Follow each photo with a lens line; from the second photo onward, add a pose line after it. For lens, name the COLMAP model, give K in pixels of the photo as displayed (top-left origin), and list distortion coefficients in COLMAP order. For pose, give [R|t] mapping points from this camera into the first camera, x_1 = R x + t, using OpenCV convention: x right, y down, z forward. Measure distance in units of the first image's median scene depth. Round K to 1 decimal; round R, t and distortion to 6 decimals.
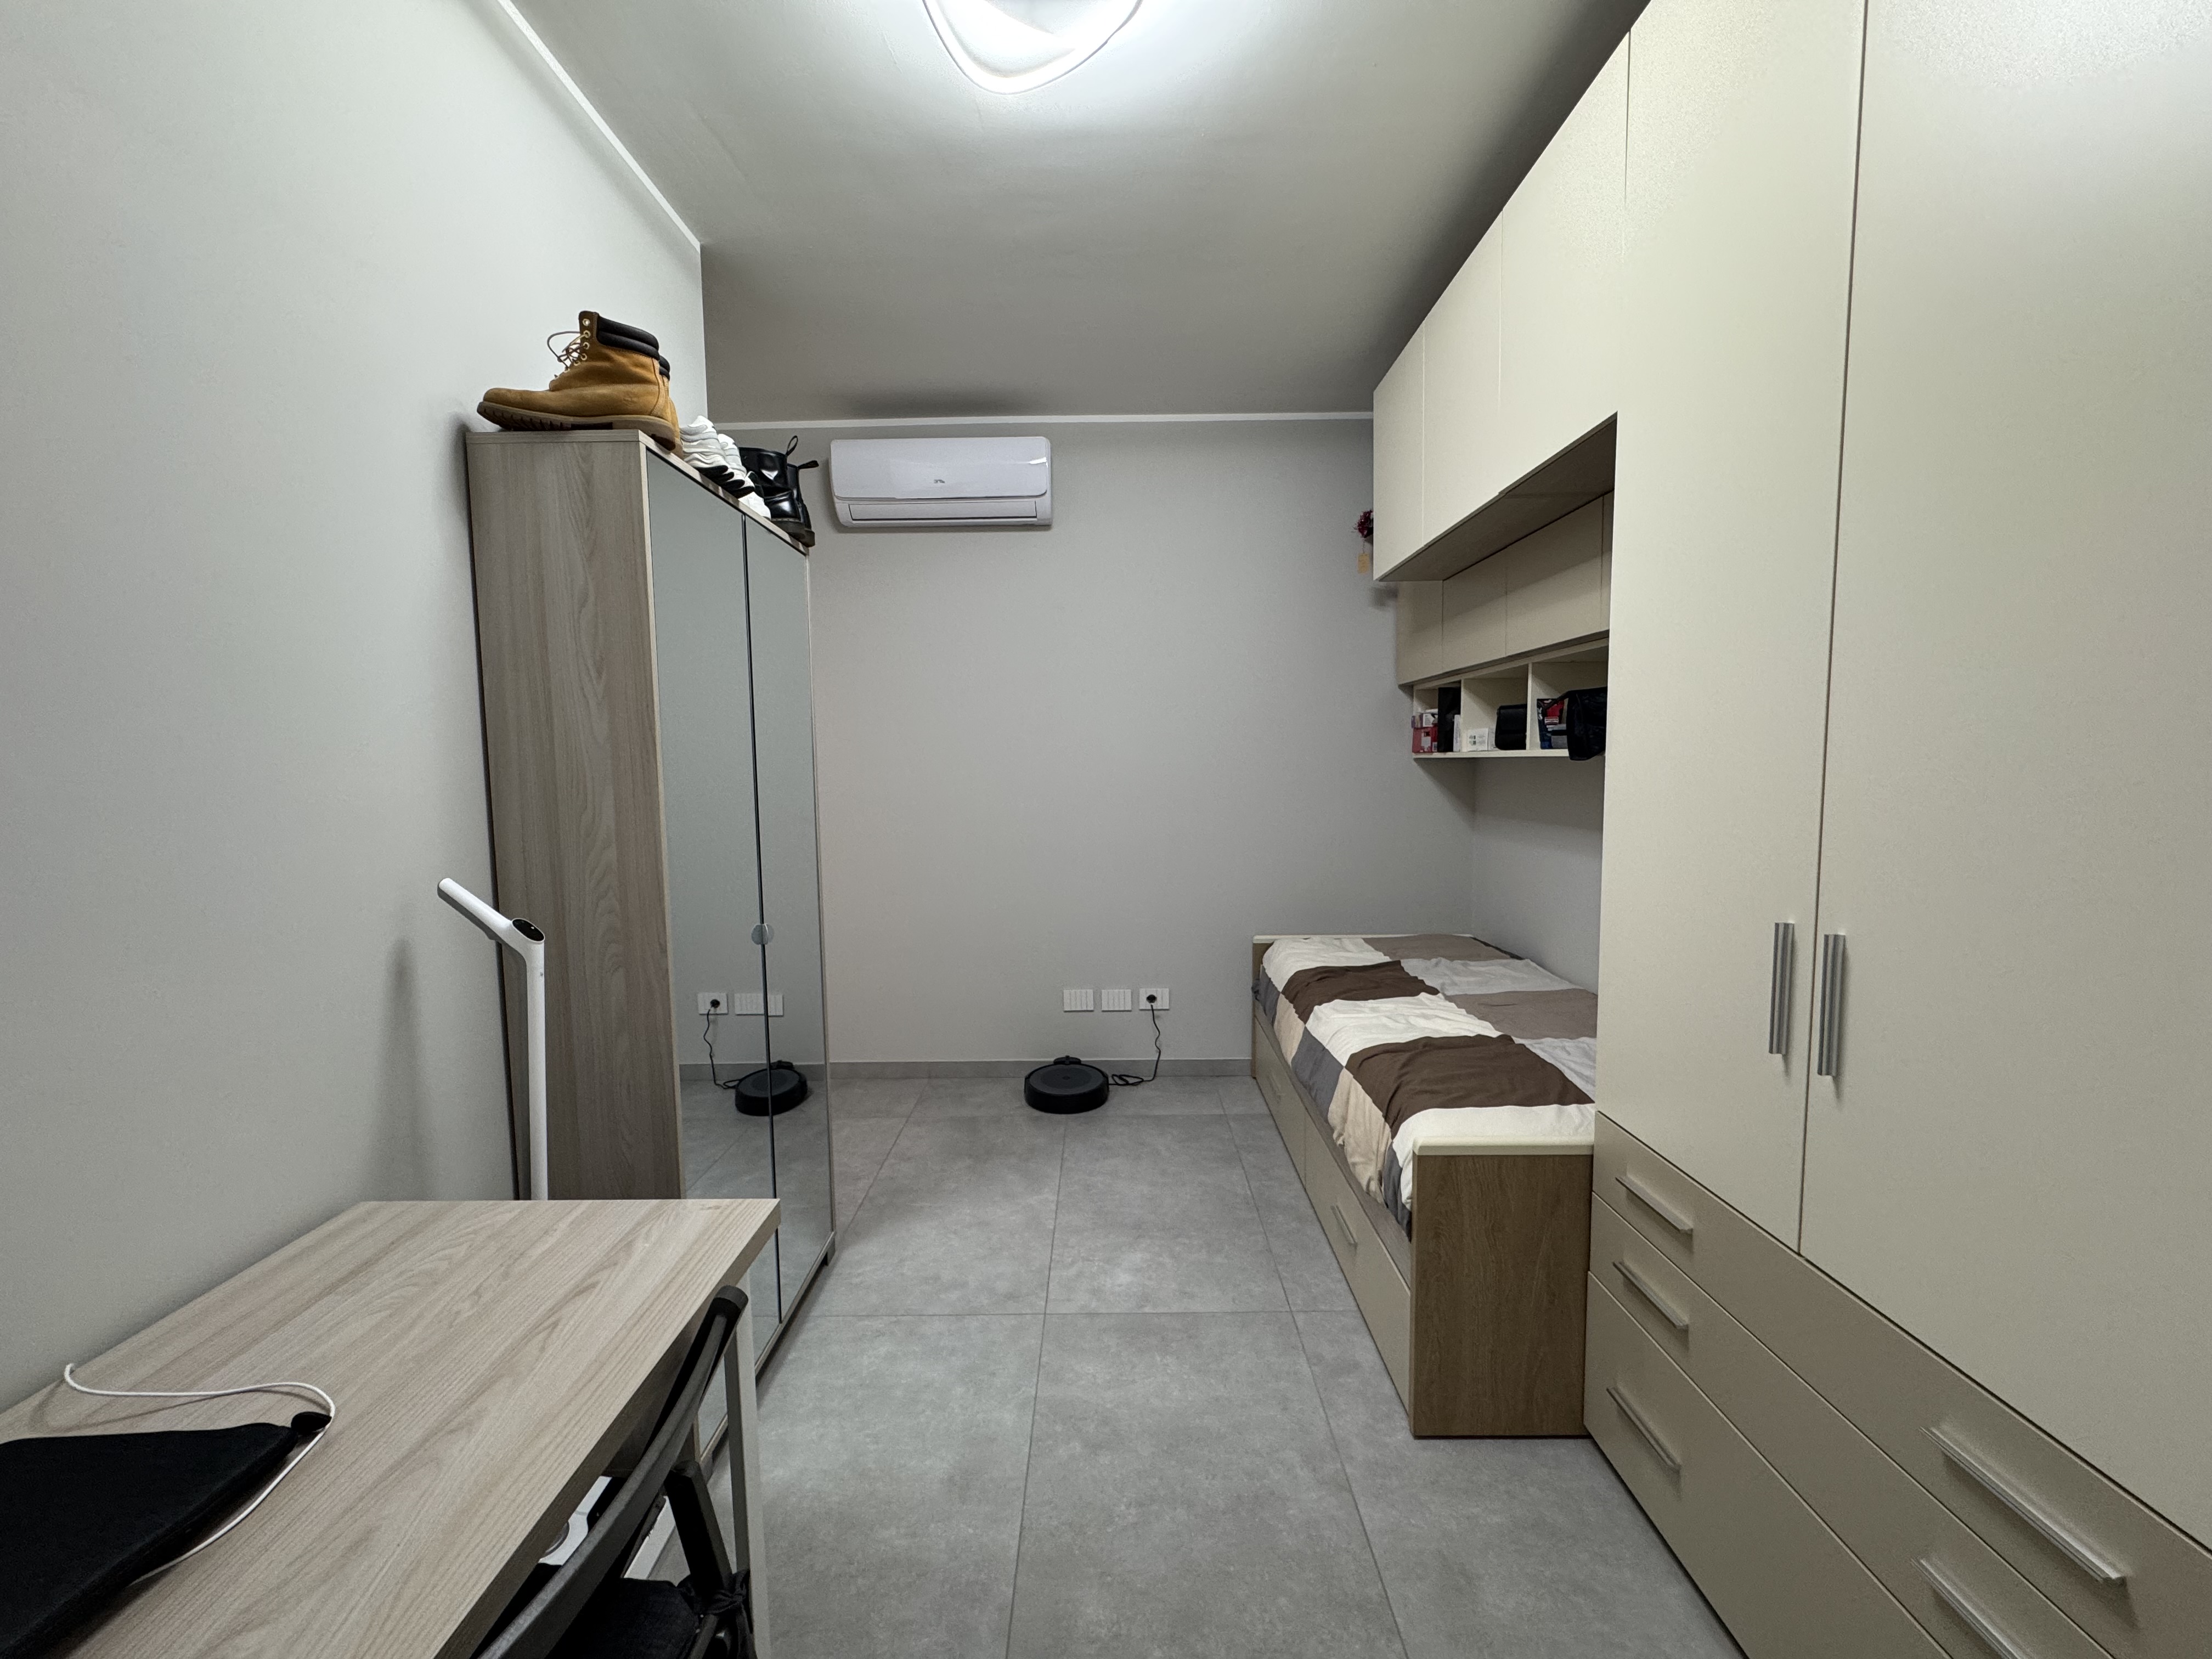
lens RADIAL K [[879.2, 0, 1106.0], [0, 879.2, 829.5], [0, 0, 1]] dist [-0.000107, -0.000028]
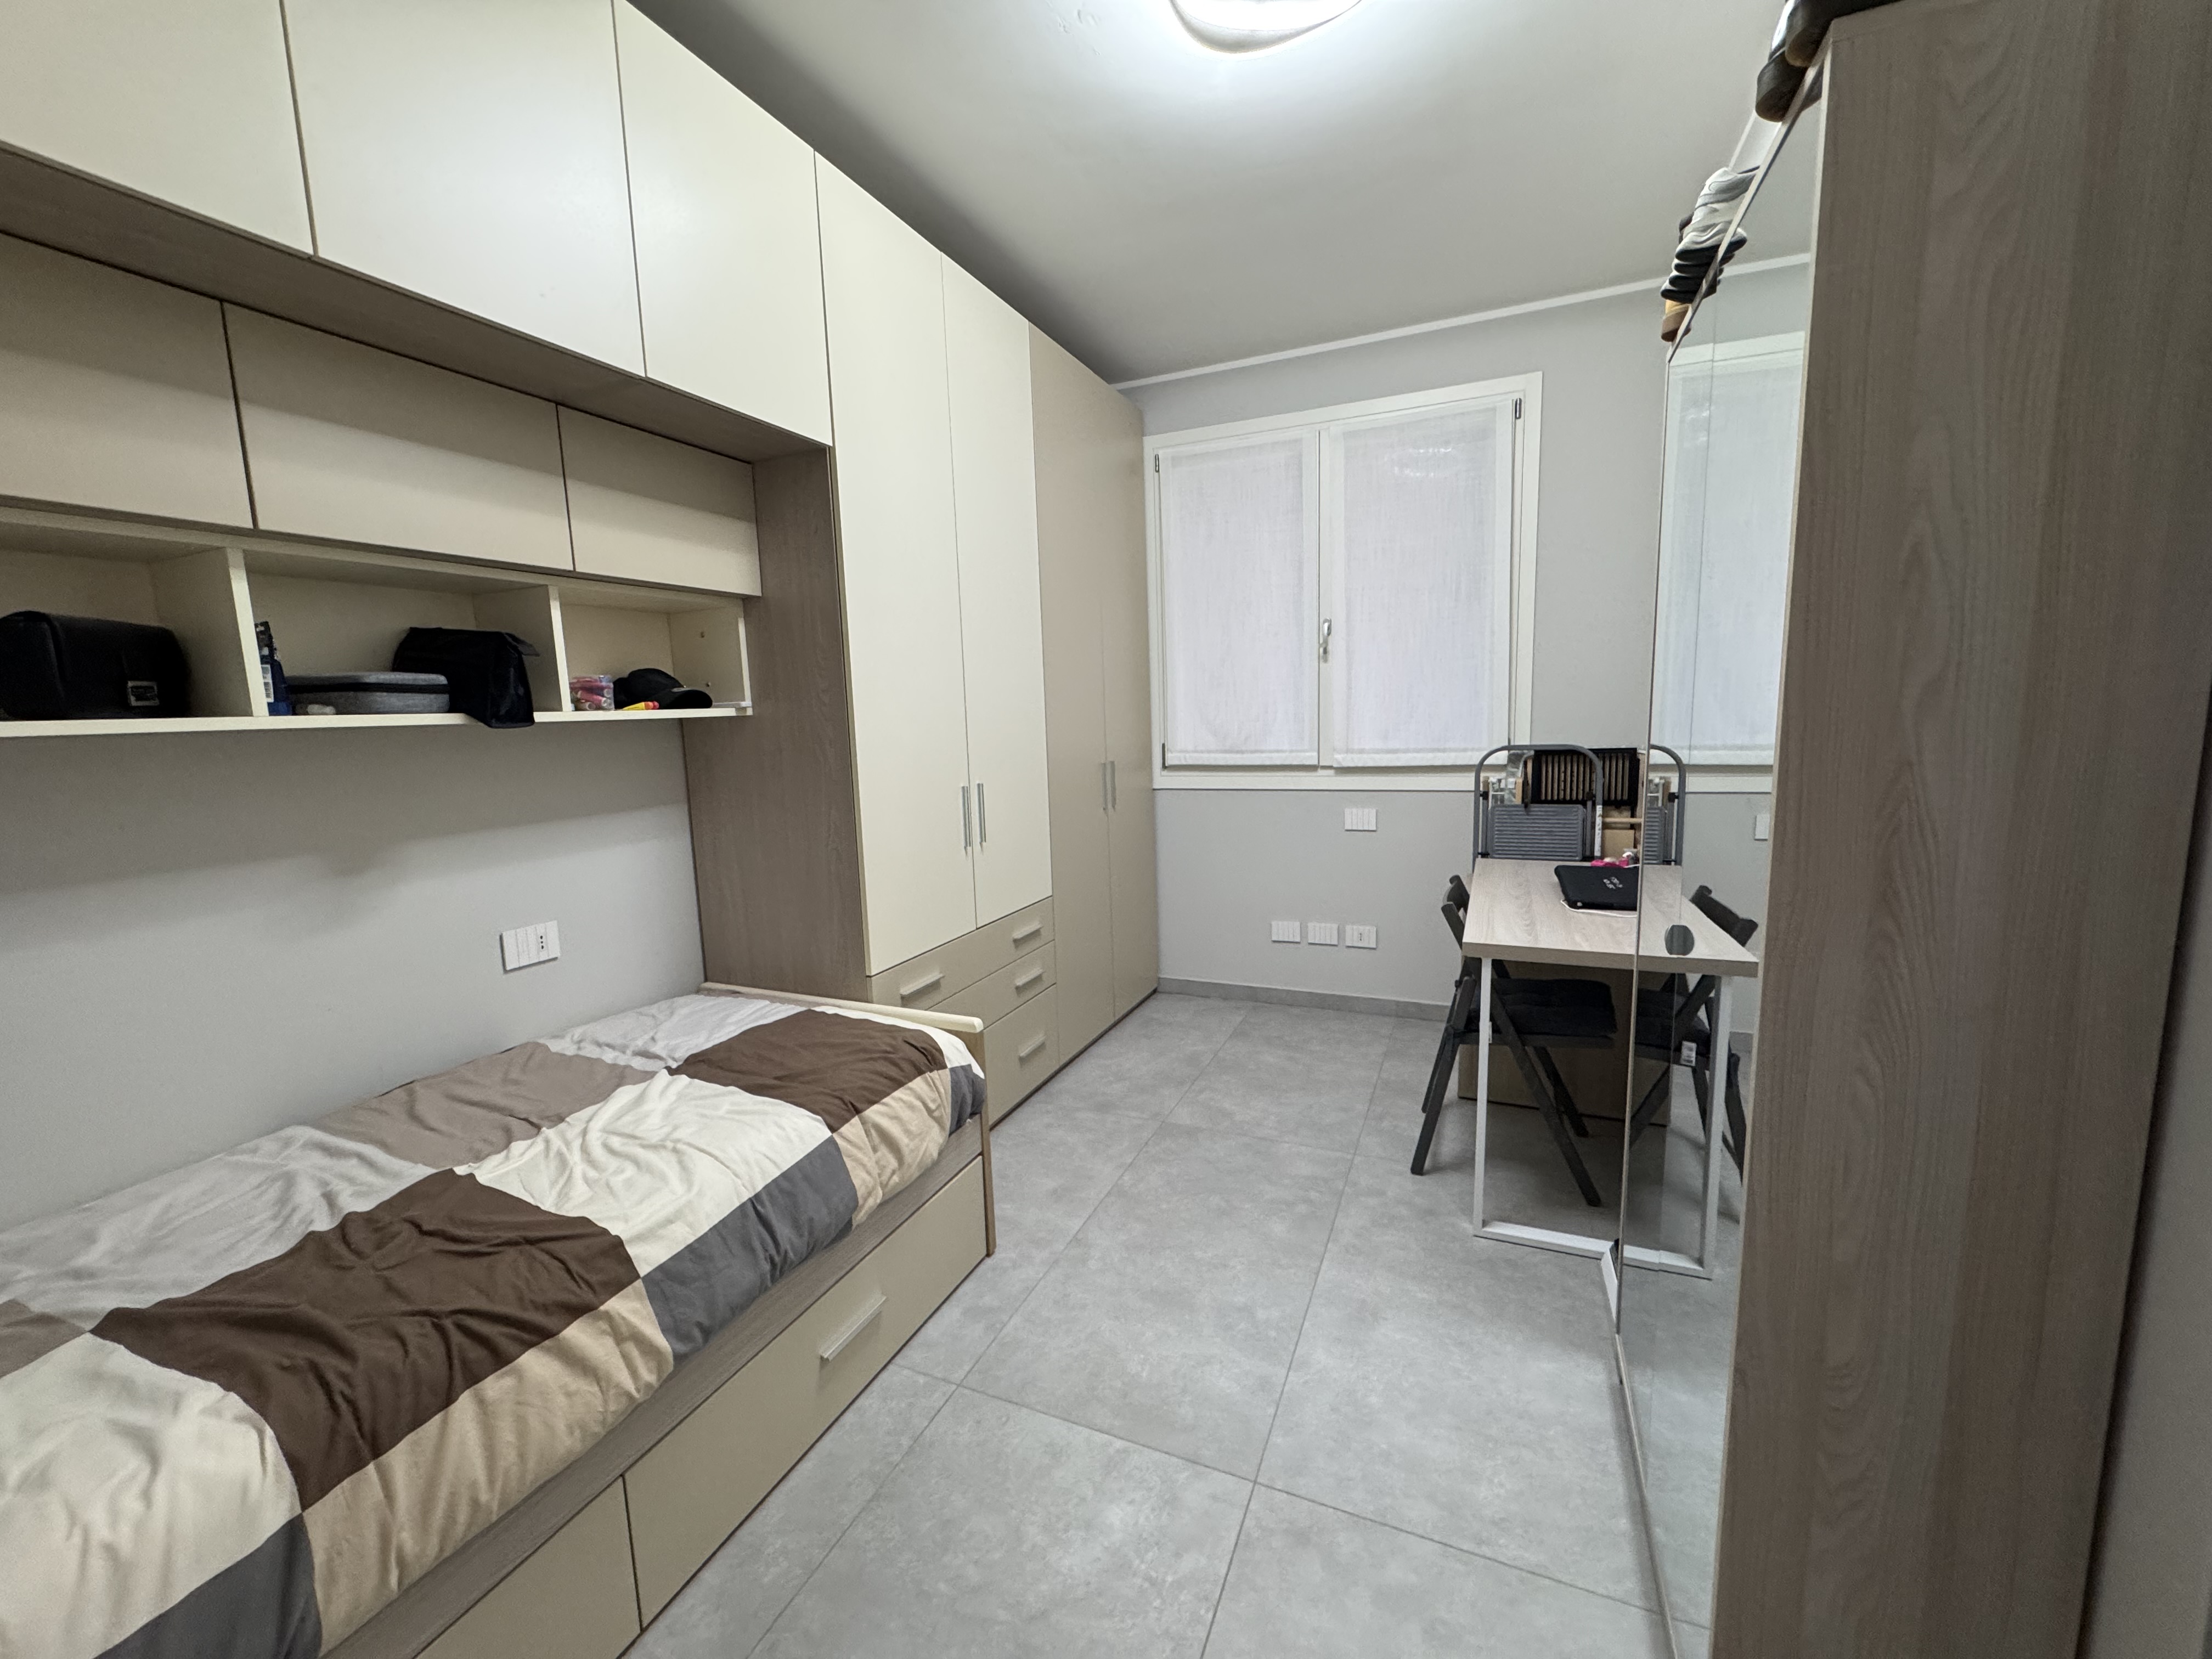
lens RADIAL K [[879.2, 0, 1106.0], [0, 879.2, 829.5], [0, 0, 1]] dist [-0.000107, -0.000028]
pose [[-0.914926, -0.011824, 0.403448, -0.261130], [0.079646, 0.974628, 0.209182, -0.129188], [-0.395685, 0.223520, -0.890771, 1.705322]]
